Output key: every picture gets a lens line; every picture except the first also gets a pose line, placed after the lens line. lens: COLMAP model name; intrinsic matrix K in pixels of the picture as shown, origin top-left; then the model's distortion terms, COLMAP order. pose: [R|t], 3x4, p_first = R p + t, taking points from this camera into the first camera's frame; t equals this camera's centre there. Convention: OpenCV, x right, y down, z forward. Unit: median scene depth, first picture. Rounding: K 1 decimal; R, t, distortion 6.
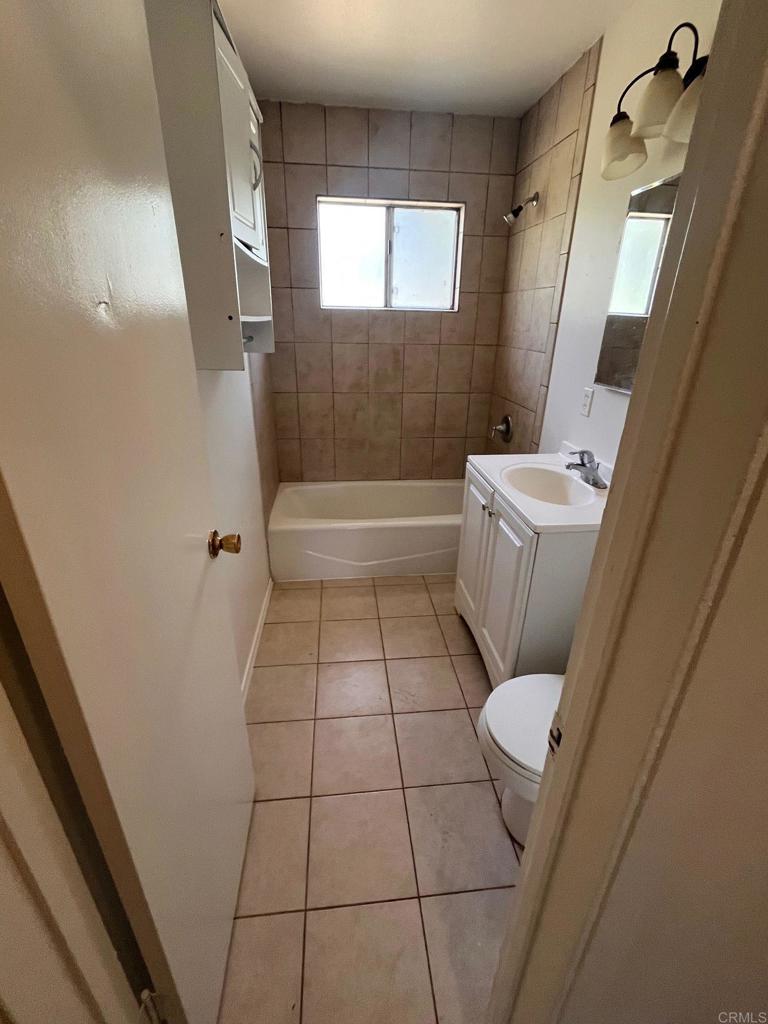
lens RADIAL K [[444.3, 0, 382.6], [0, 444.3, 511.5], [0, 0, 1]] dist [-0.003701, -0.000845]
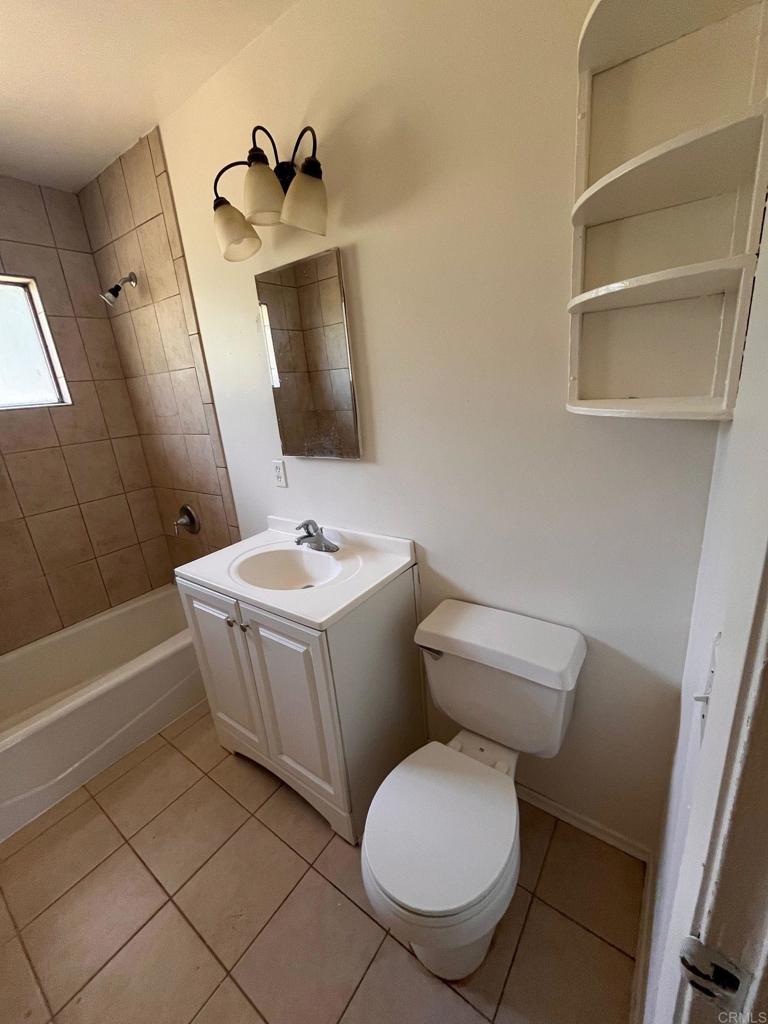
lens RADIAL K [[415.5, 0, 385.9], [0, 415.5, 510.3], [0, 0, 1]] dist [-0.002335, -0.000793]
pose [[0.662094, -0.289187, 0.691377, -0.044959], [0.384630, 0.922901, 0.017689, -0.096166], [-0.643188, 0.254213, 0.722278, 0.199819]]
